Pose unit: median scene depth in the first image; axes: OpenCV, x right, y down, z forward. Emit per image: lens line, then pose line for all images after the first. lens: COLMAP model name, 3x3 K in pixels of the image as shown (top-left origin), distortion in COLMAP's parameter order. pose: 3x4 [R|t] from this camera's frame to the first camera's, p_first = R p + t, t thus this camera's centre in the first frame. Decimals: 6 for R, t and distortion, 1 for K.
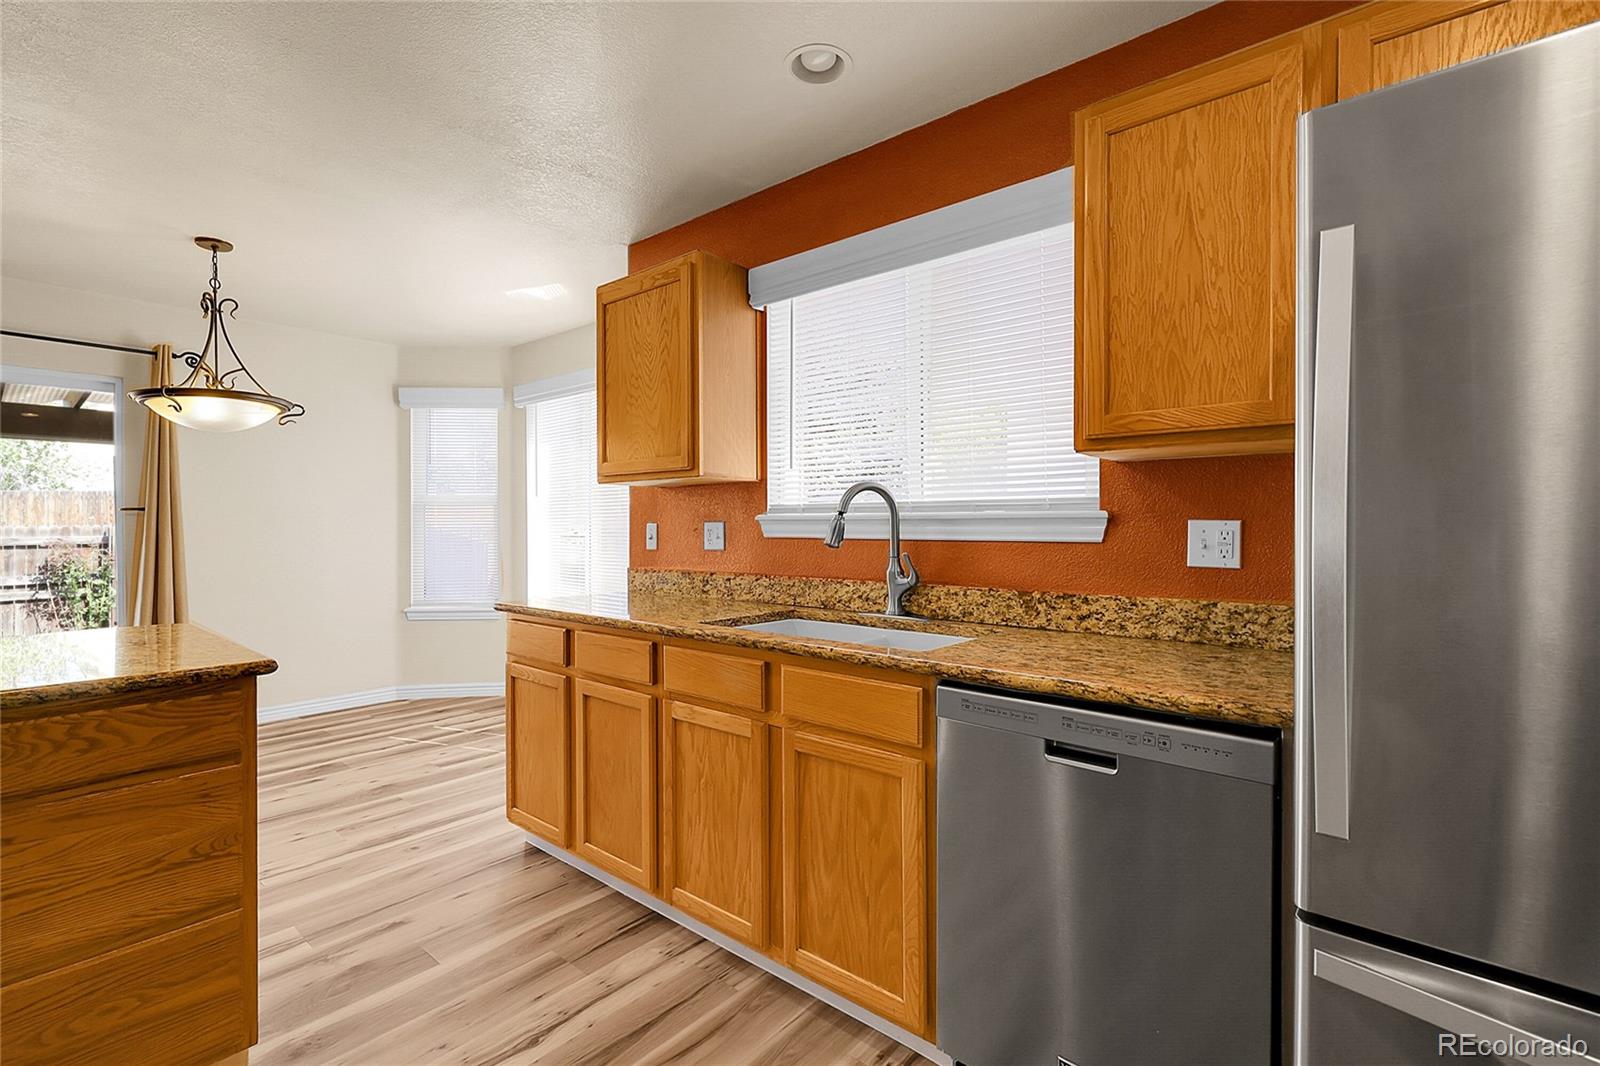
lens RADIAL K [[724.4, 0, 797.1], [0, 724.4, 529.9], [0, 0, 1]] dist [0.003770, 0.000842]
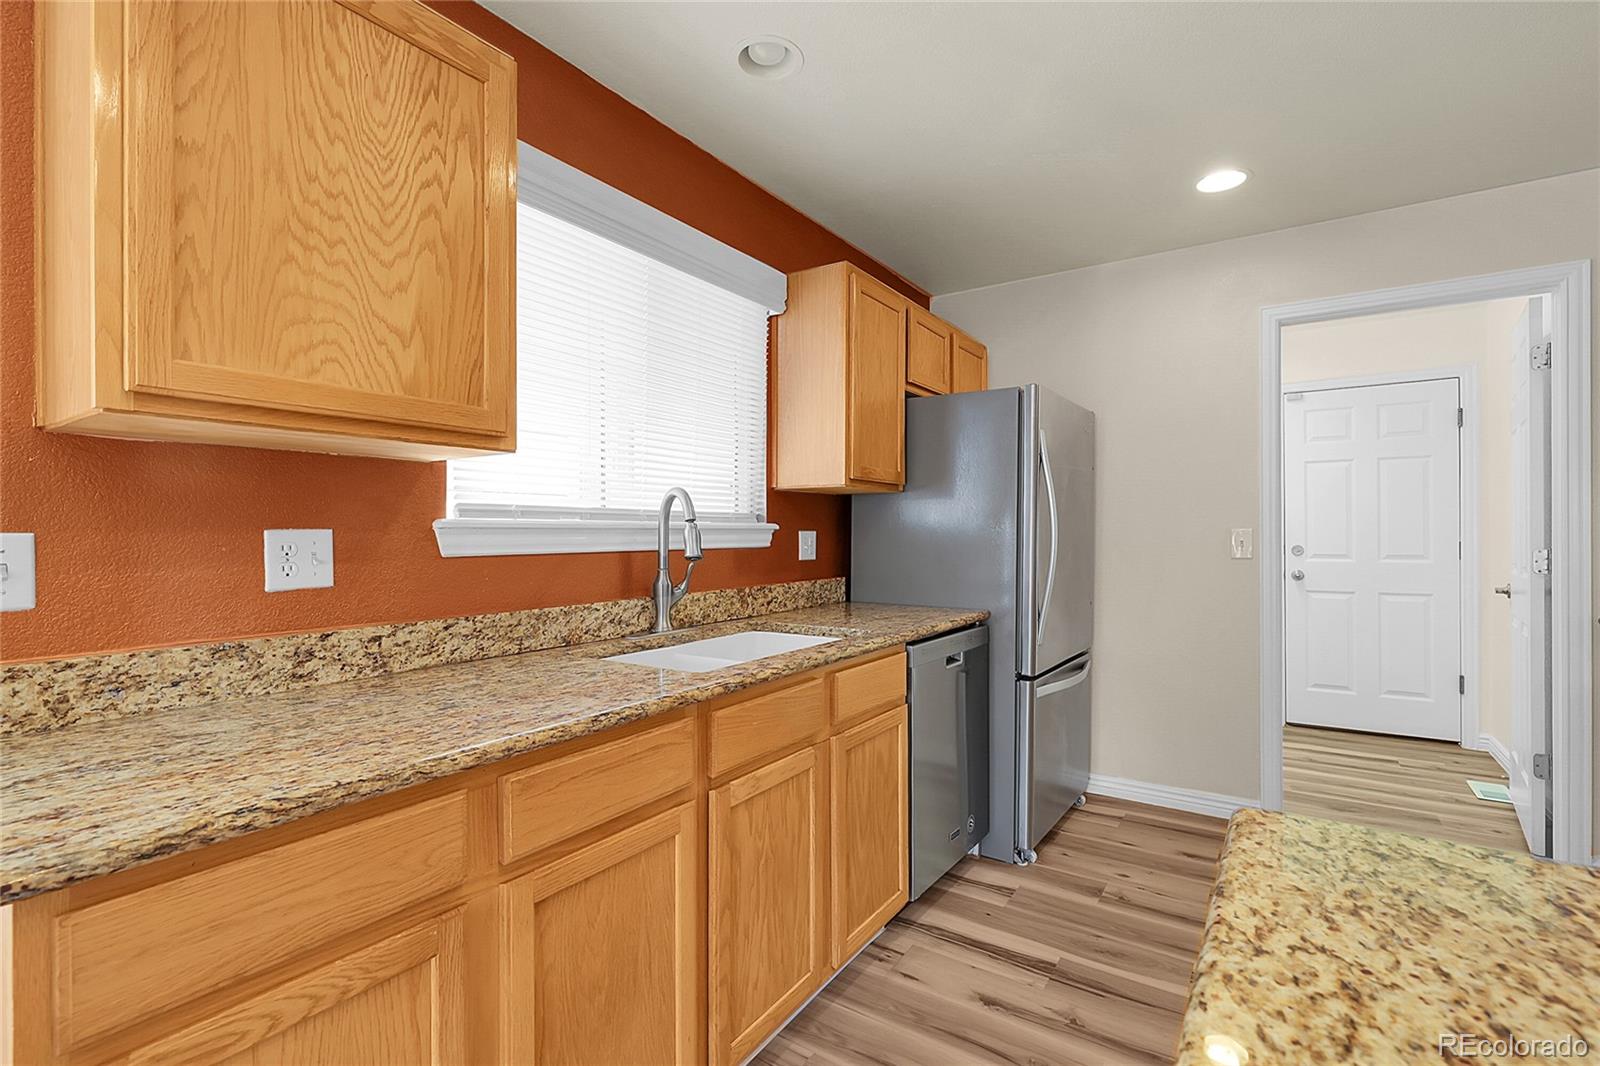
lens RADIAL K [[724.4, 0, 792.3], [0, 724.4, 533.6], [0, 0, 1]] dist [0.003770, 0.000842]
pose [[-0.104591, 0.000551, 0.994515, -0.848701], [0.009814, 0.999952, 0.000478, -0.007614], [-0.994467, 0.009811, -0.104591, 0.973348]]
